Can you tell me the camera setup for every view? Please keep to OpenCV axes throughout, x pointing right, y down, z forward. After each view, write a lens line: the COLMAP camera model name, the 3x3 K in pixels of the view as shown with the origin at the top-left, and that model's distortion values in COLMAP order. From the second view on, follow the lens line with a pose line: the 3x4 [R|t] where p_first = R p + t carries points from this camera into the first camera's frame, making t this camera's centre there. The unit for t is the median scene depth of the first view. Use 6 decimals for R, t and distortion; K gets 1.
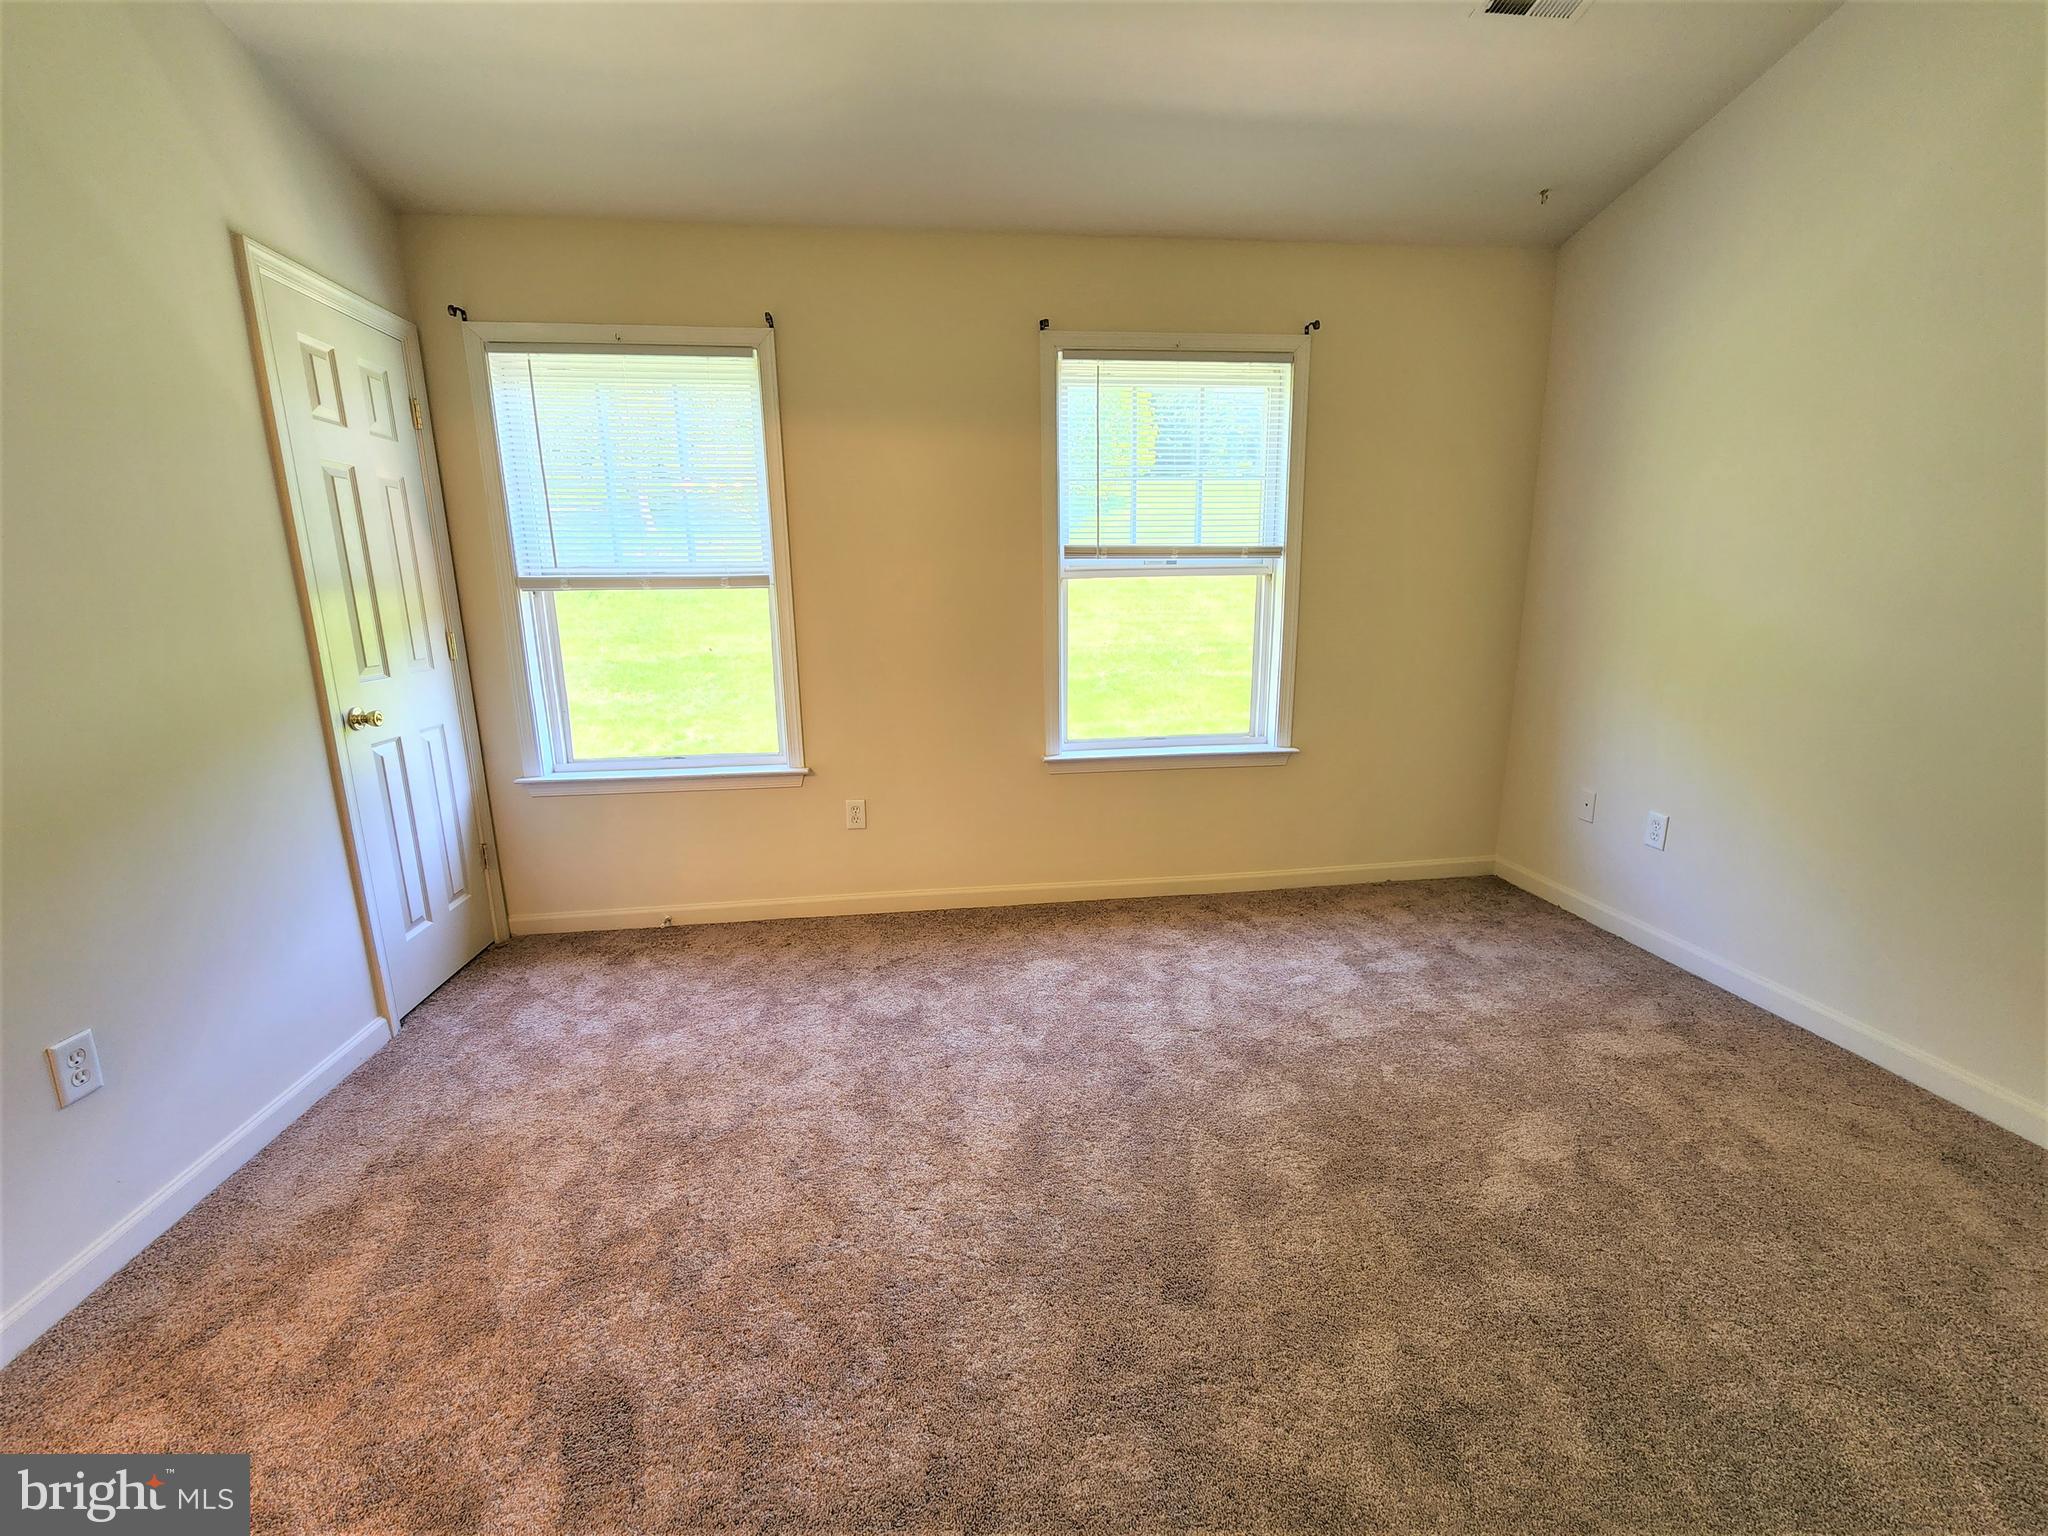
lens RADIAL K [[843.9, 0, 1017.9], [0, 843.9, 769.6], [0, 0, 1]] dist [-0.003606, 0.001236]
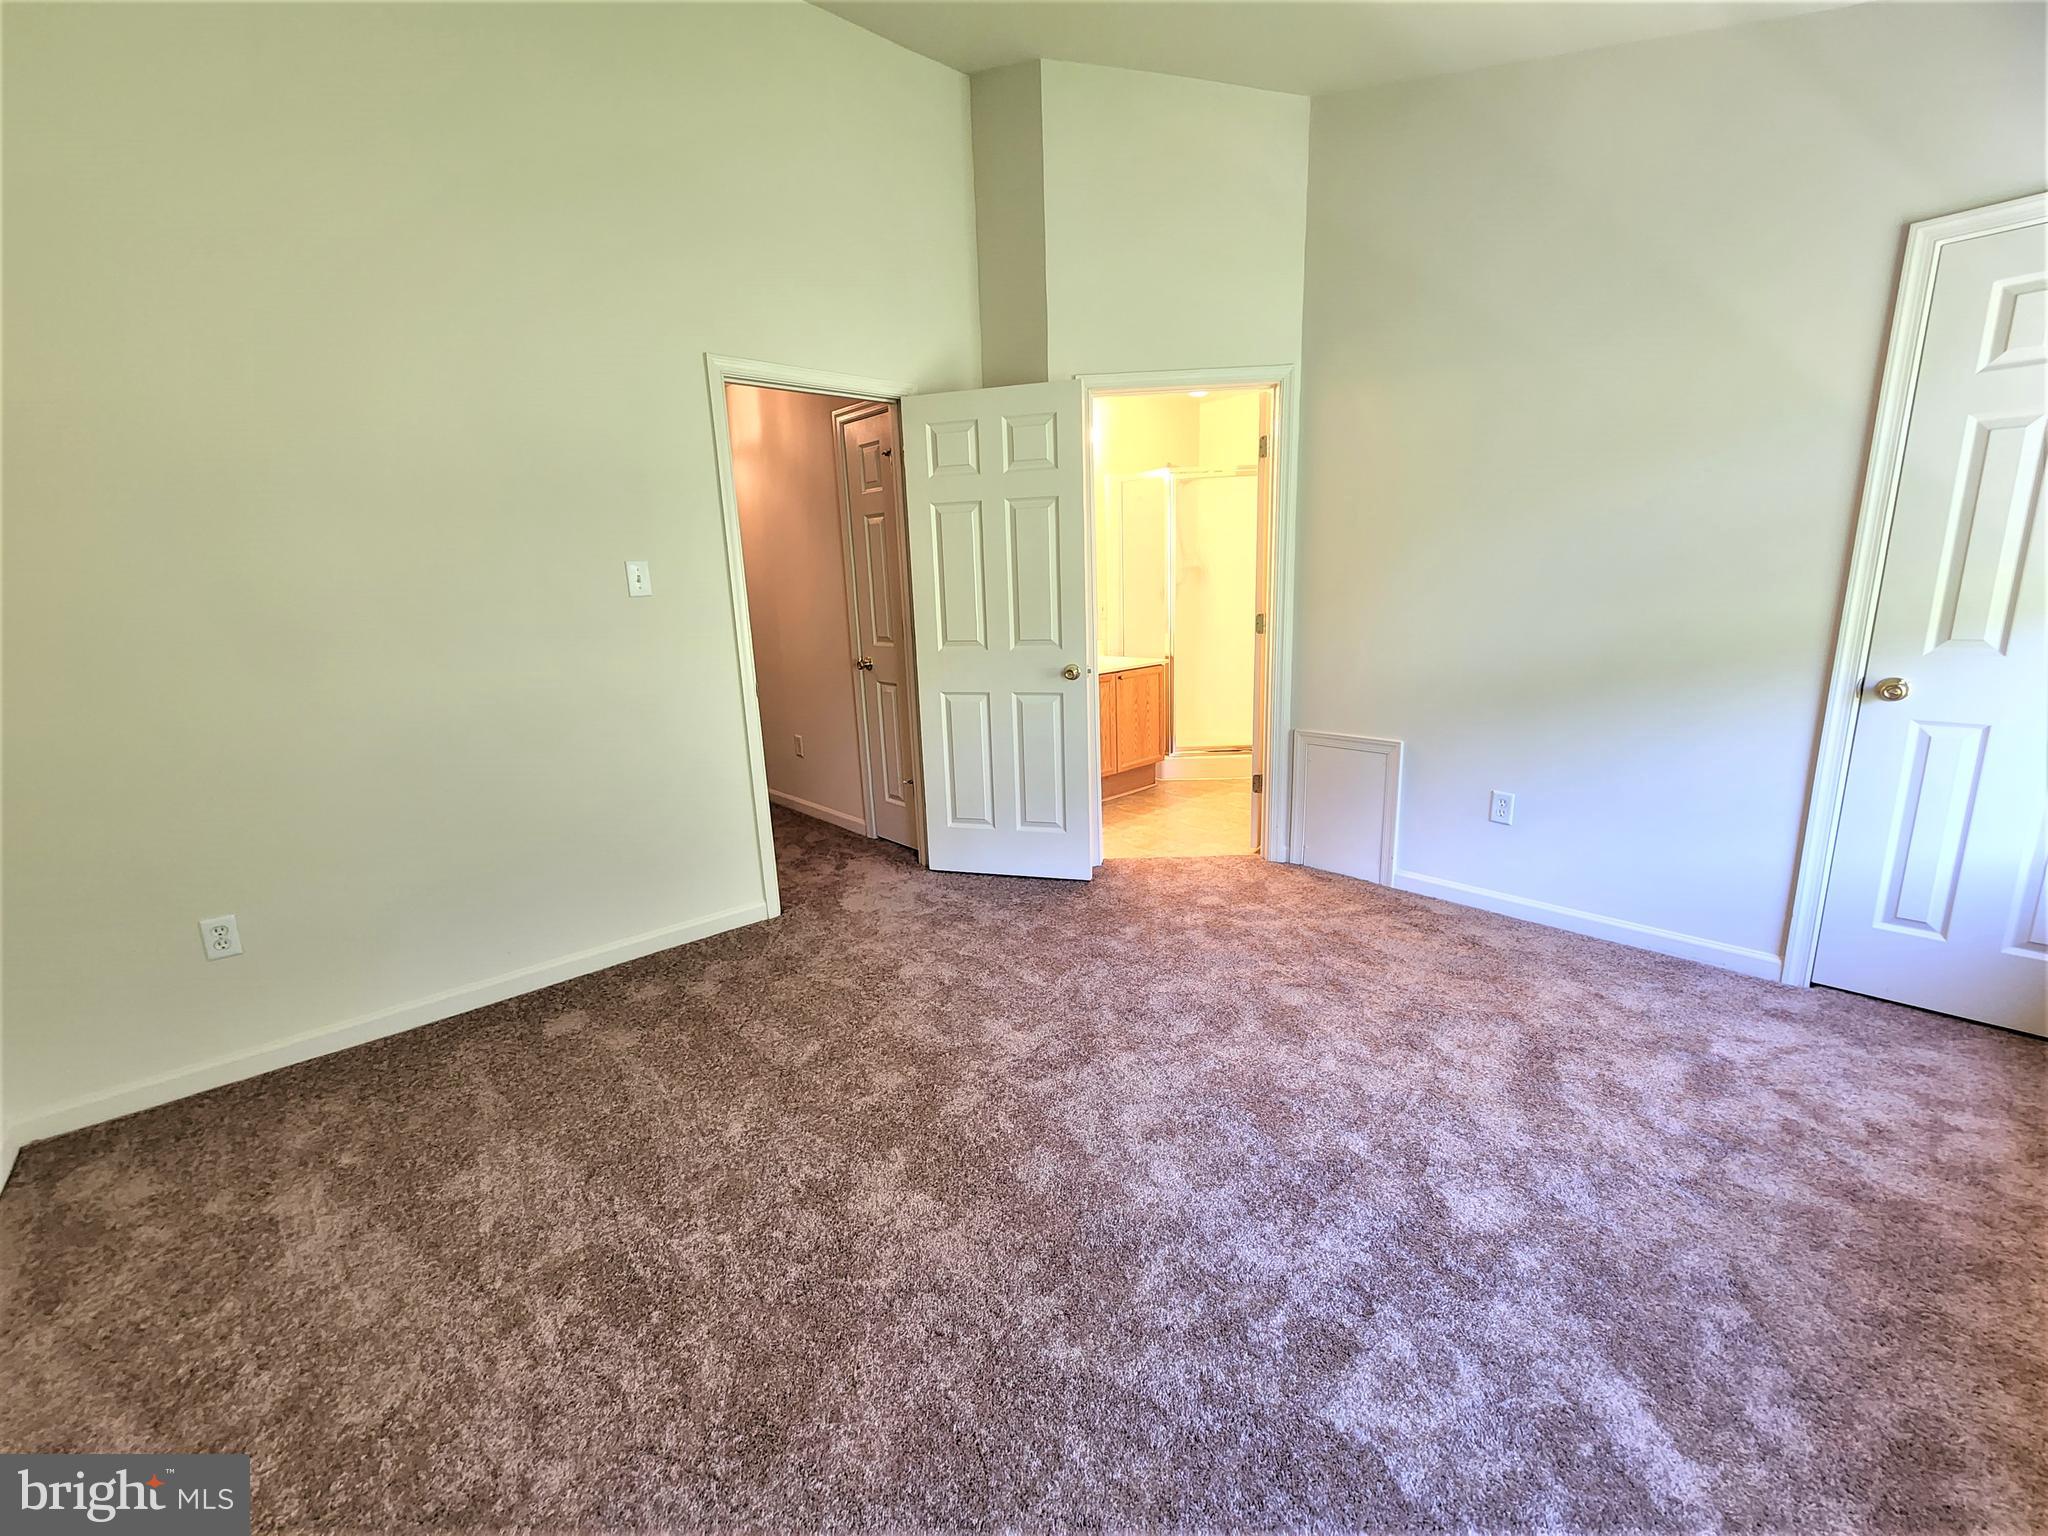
lens RADIAL K [[843.9, 0, 1016.2], [0, 843.9, 766.6], [0, 0, 1]] dist [-0.003606, 0.001236]
pose [[-0.810681, 0.172591, -0.559472, 0.514636], [-0.073164, 0.918212, 0.389273, -0.241672], [0.580898, 0.356509, -0.731750, 0.984681]]
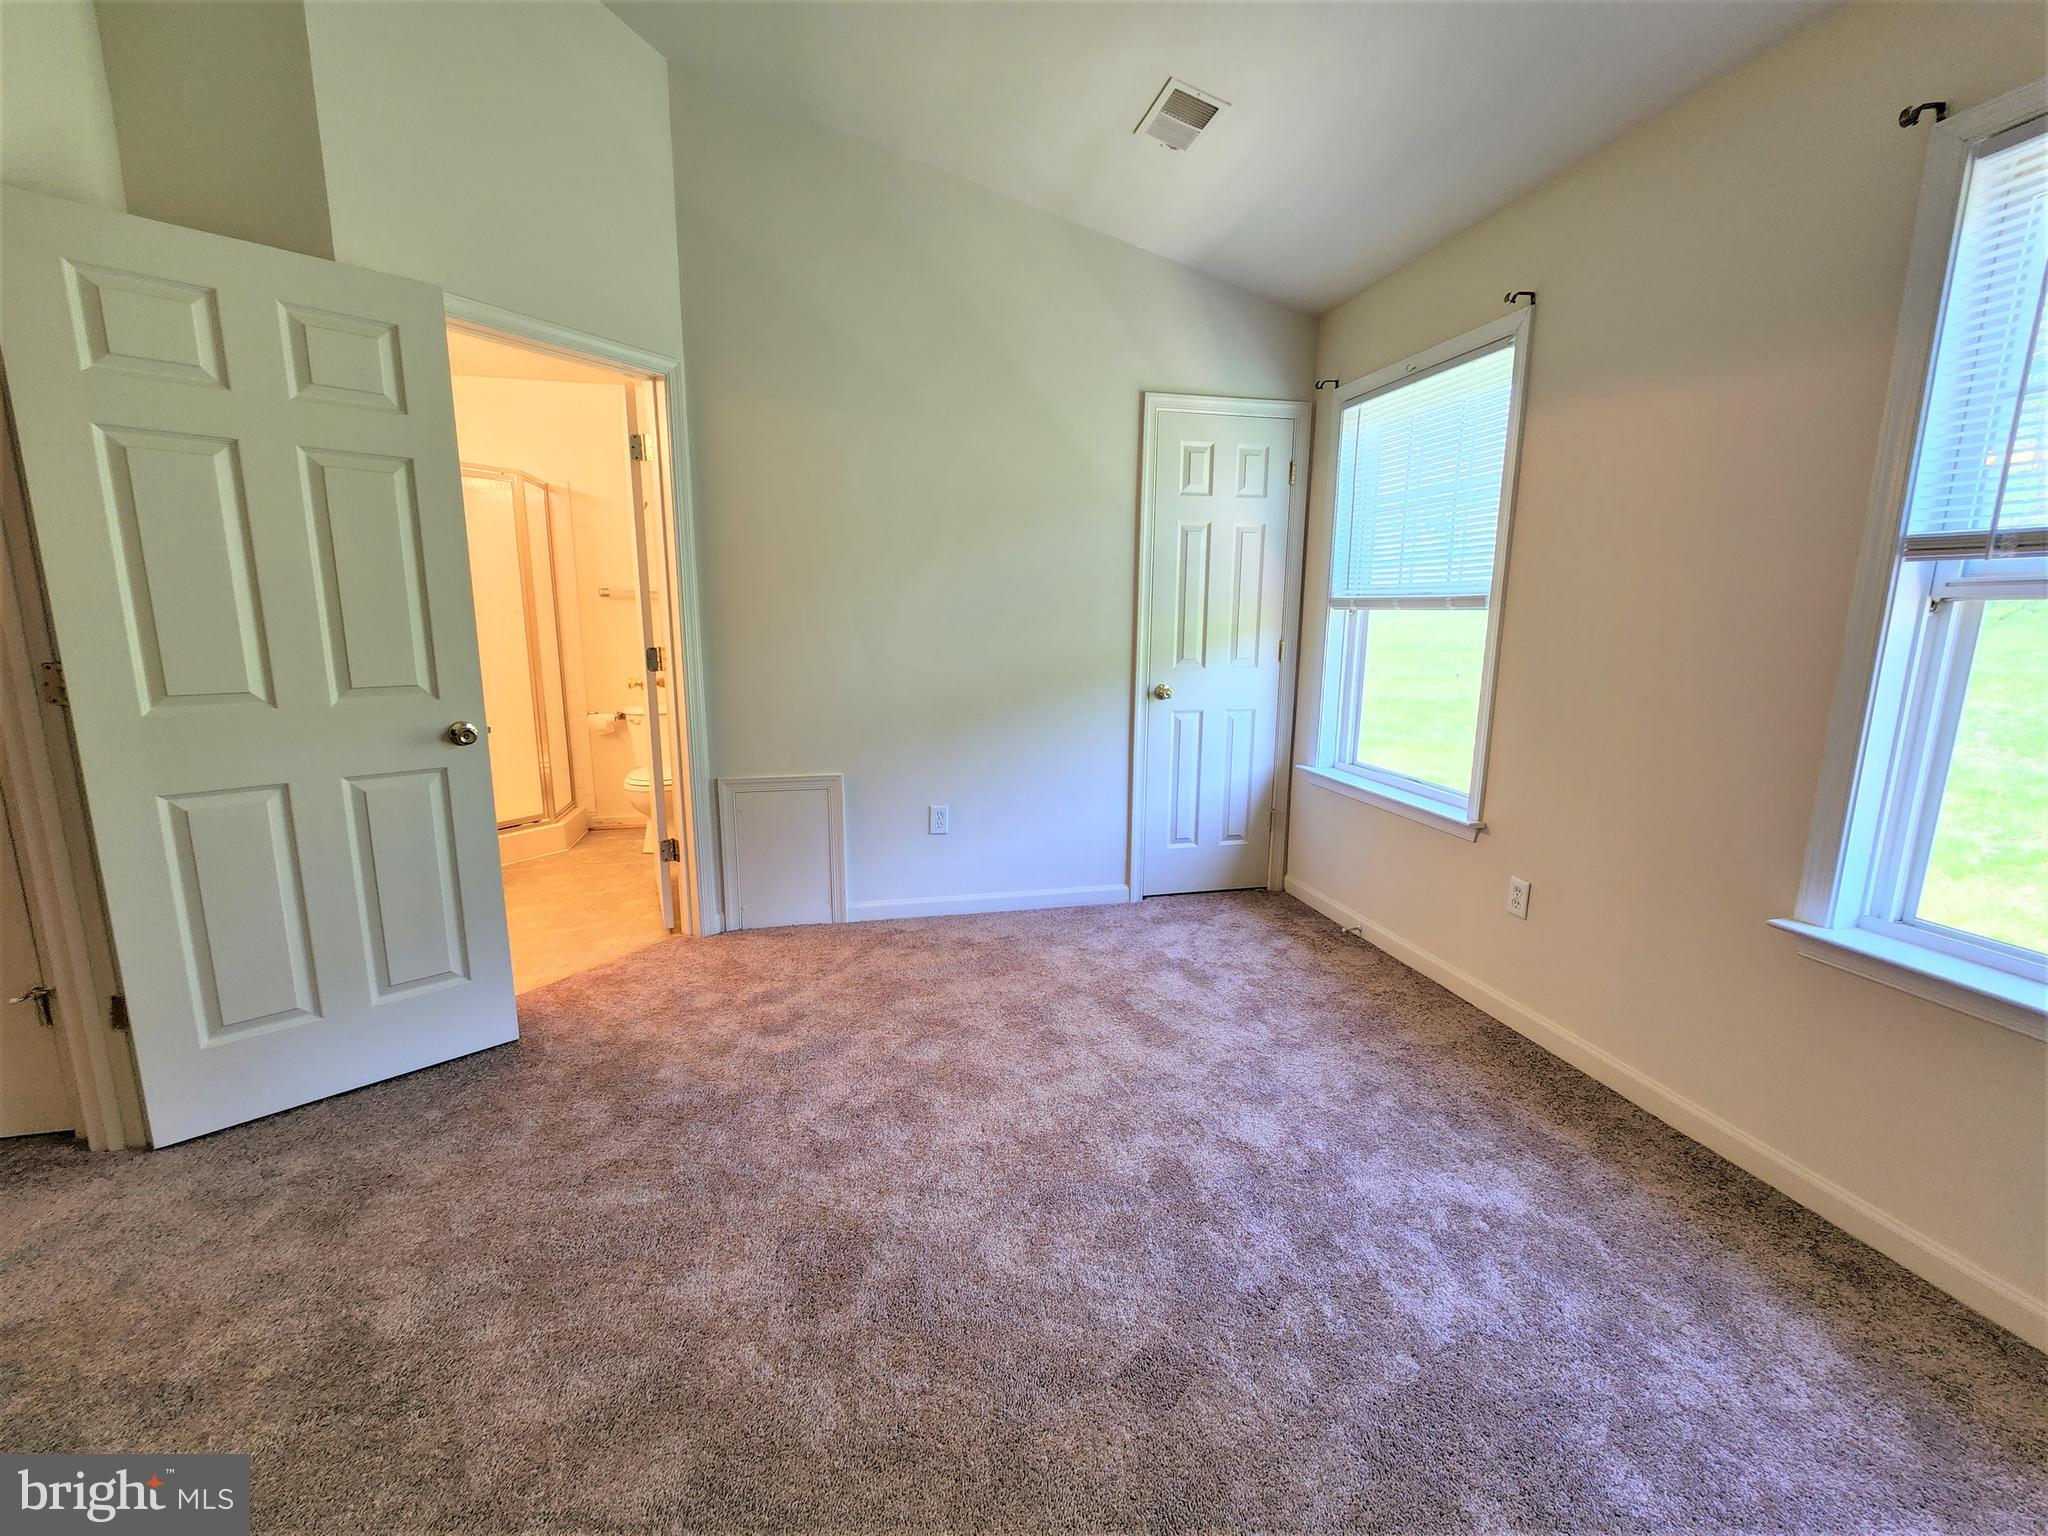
lens RADIAL K [[843.9, 0, 1018.7], [0, 843.9, 768.9], [0, 0, 1]] dist [-0.003606, 0.001236]
pose [[0.110381, 0.196874, -0.974195, 0.579619], [-0.216016, 0.961506, 0.169834, -0.109533], [0.970130, 0.191695, 0.148660, 0.471335]]
